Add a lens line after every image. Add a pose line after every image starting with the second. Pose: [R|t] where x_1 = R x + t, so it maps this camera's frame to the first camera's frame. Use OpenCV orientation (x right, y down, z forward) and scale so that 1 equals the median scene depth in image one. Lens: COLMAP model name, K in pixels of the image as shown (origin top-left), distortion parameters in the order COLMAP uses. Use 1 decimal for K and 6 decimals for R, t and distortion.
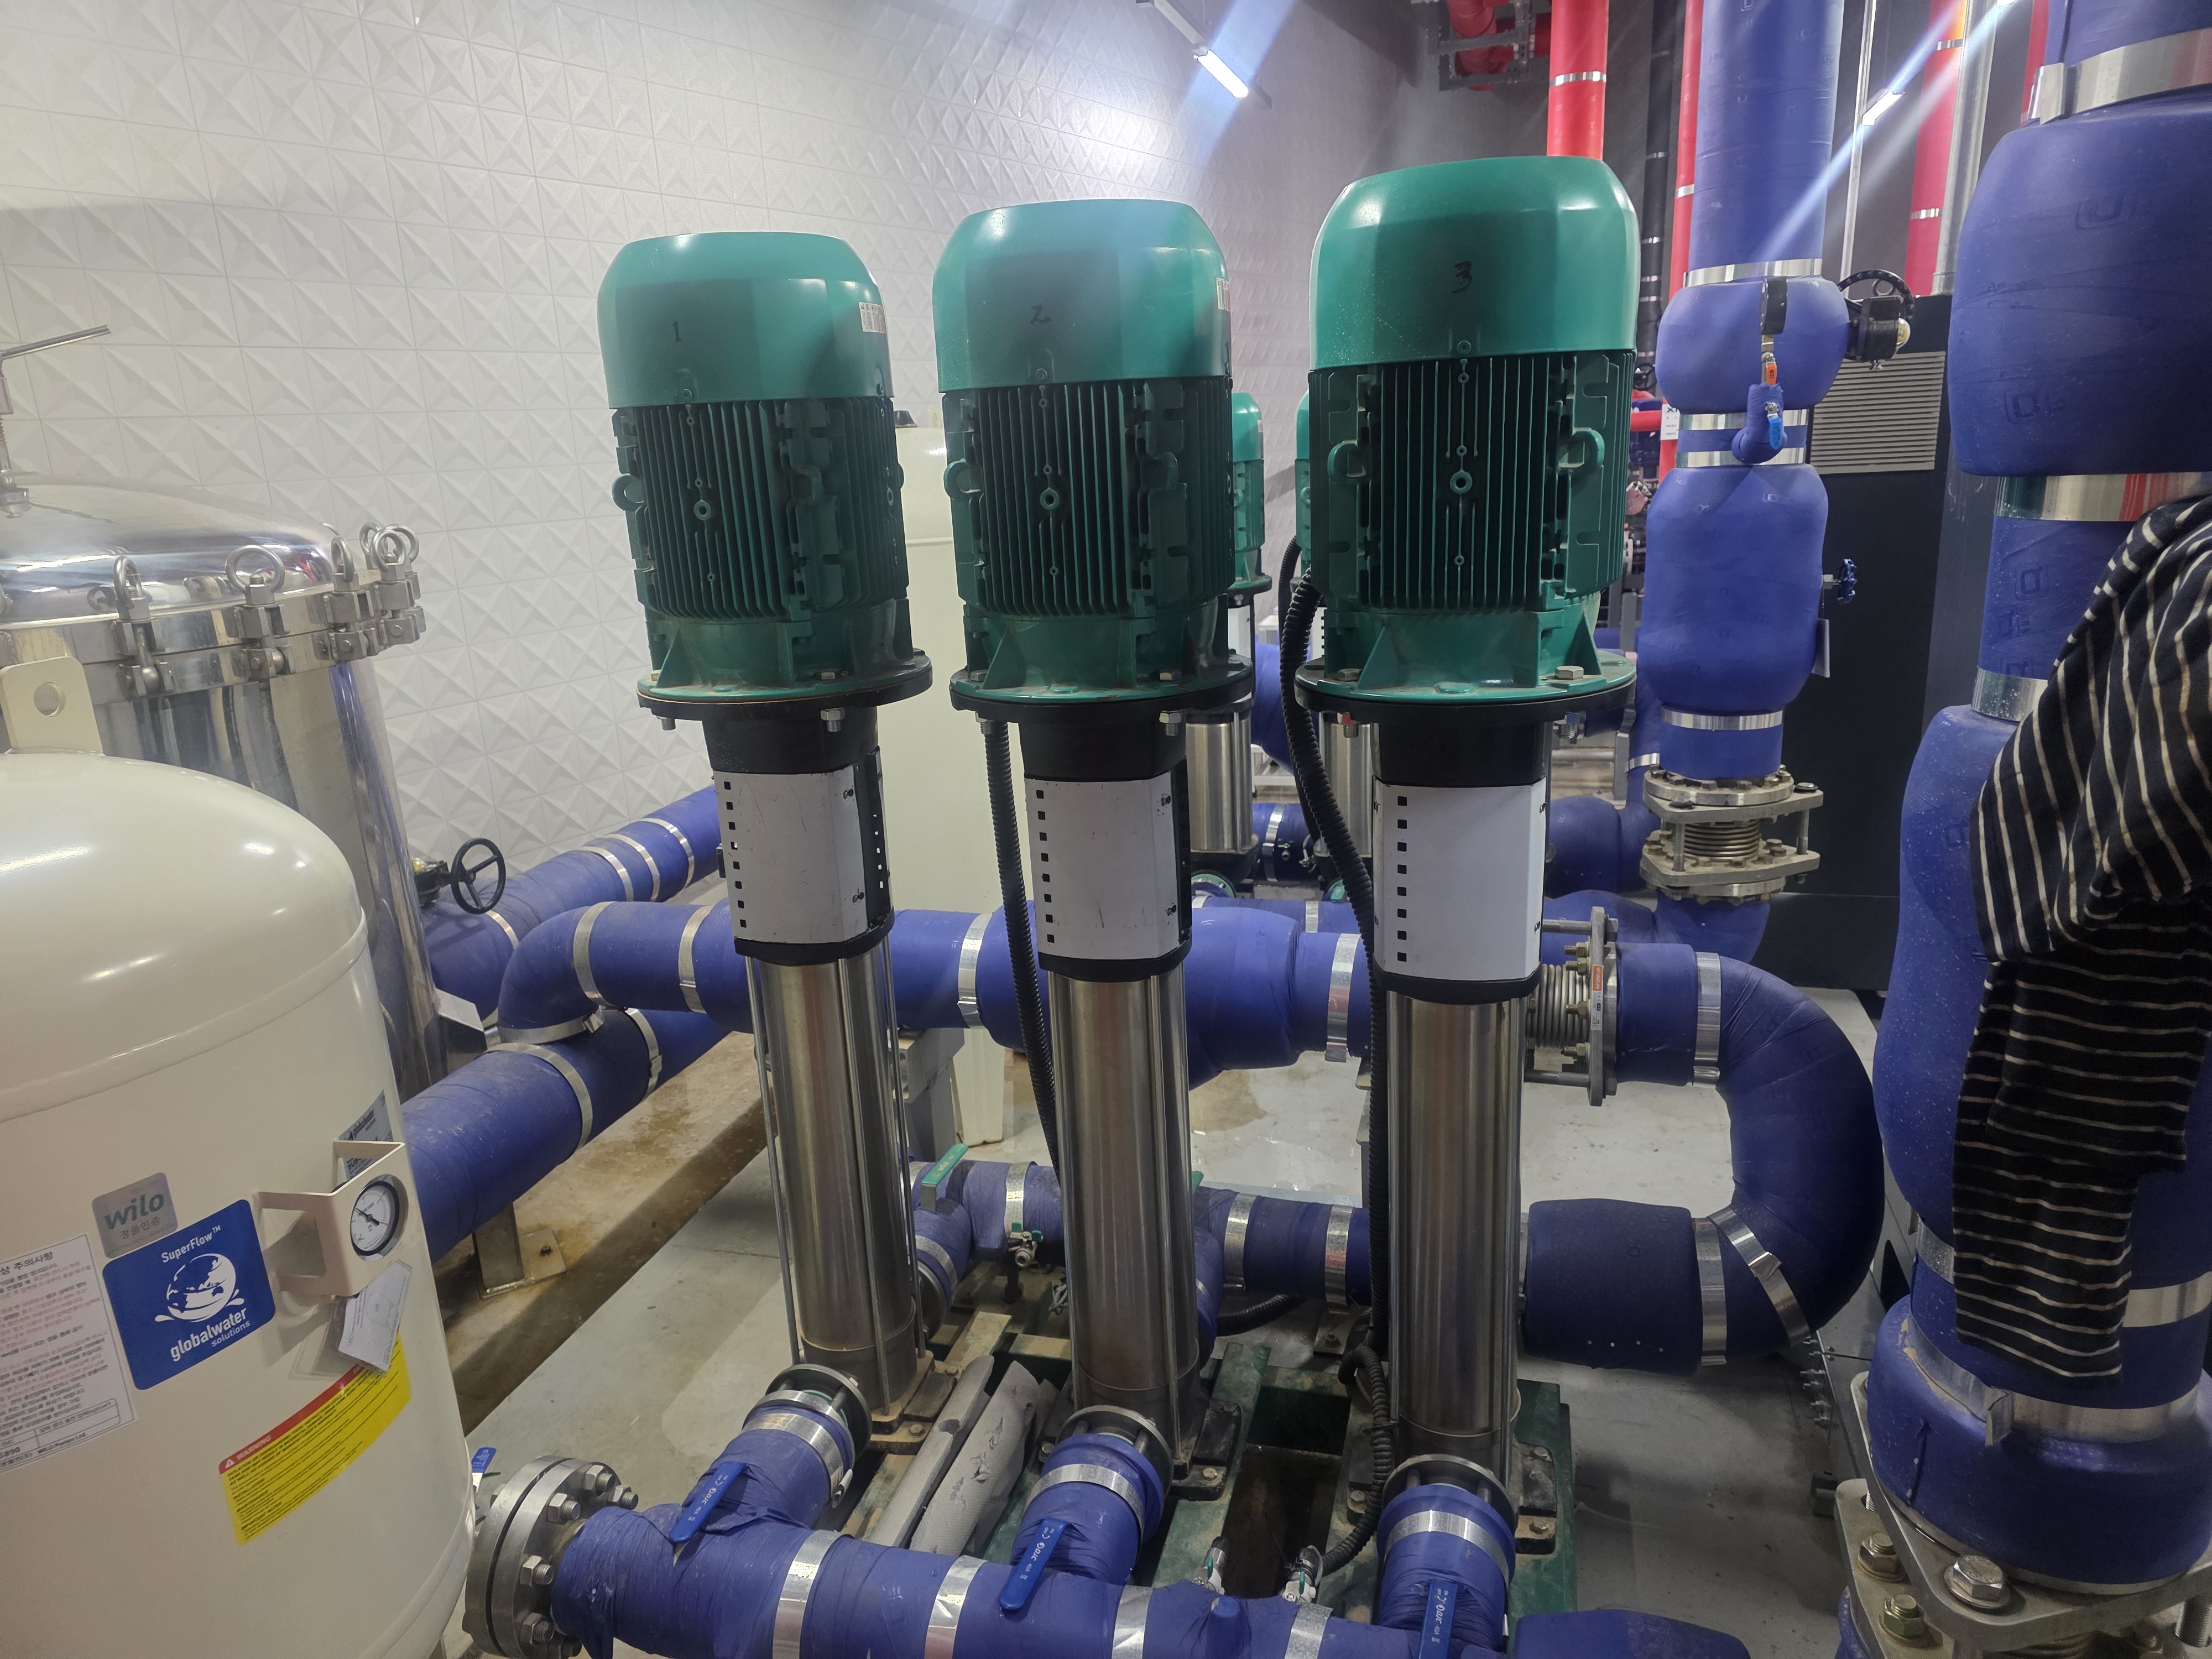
lens RADIAL K [[1485.2, 0, 1106.0], [0, 1485.2, 829.5], [0, 0, 1]] dist [-0.002177, 0.000274]
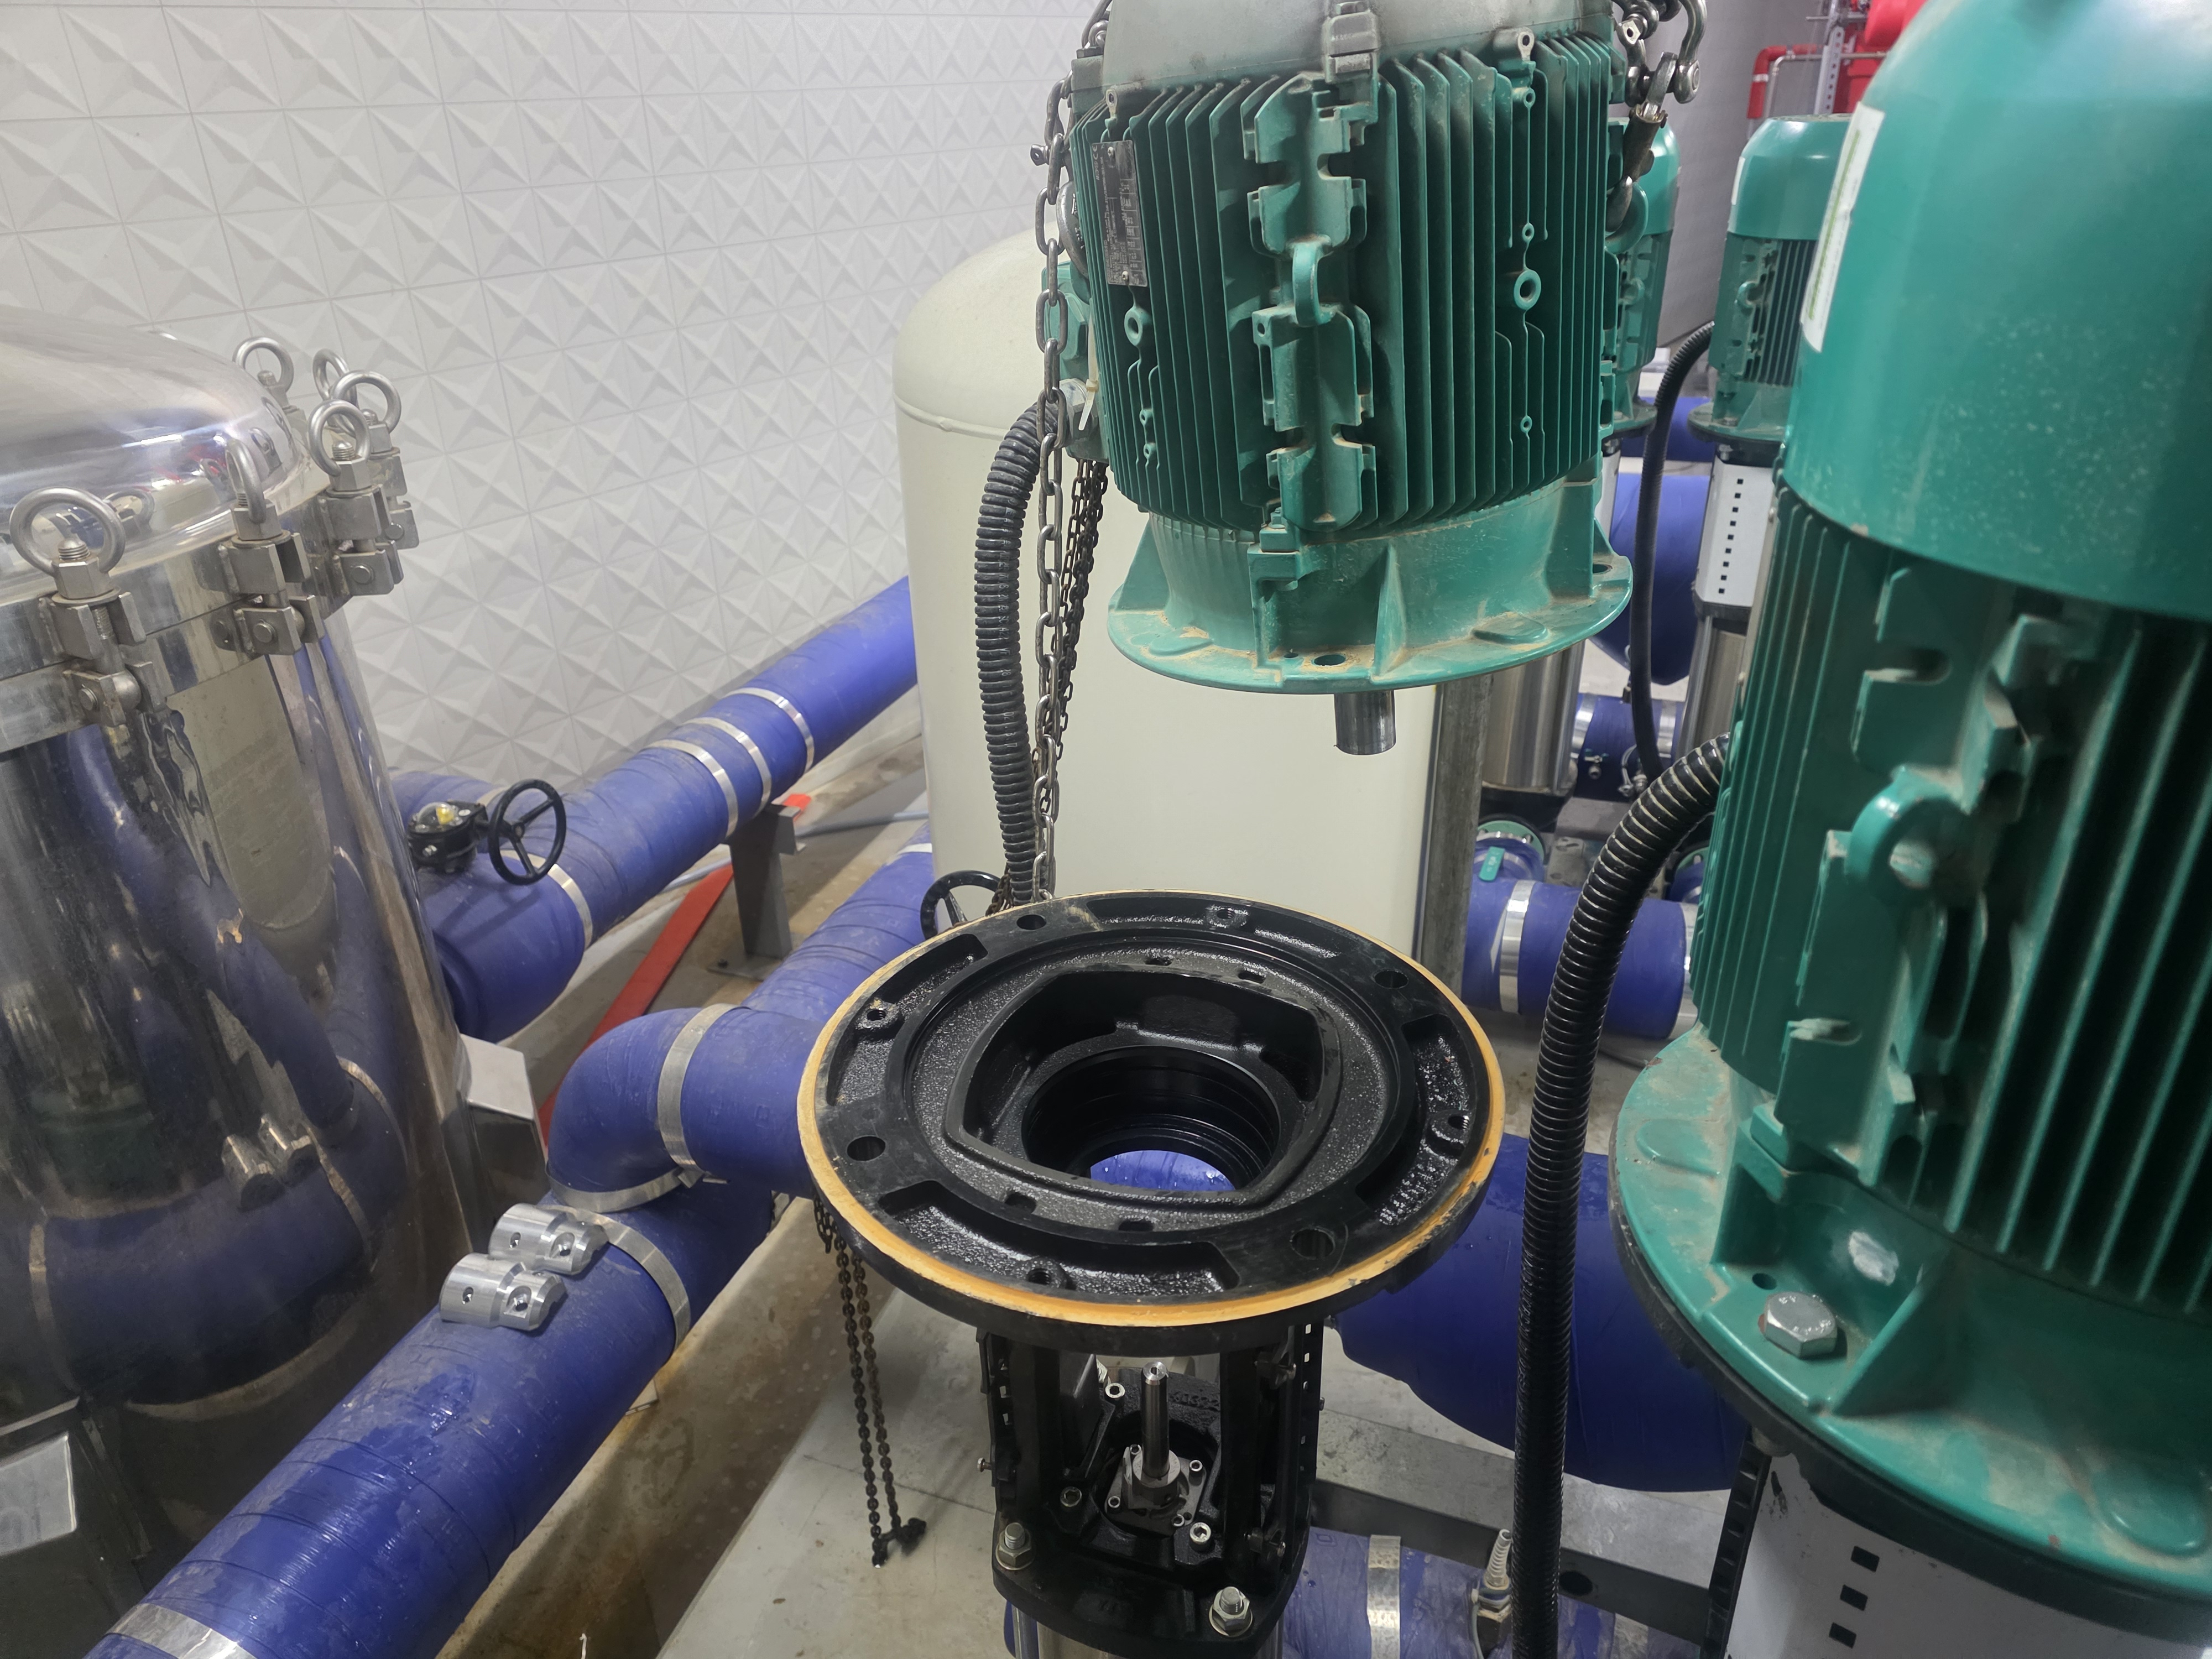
lens RADIAL K [[1528.2, 0, 1106.0], [0, 1528.2, 829.5], [0, 0, 1]] dist [0.060225, -0.048079]
pose [[0.997001, 0.053868, -0.055563, -0.077171], [-0.042392, 0.980823, 0.190232, -0.091840], [0.064745, -0.187306, 0.980166, 0.216231]]
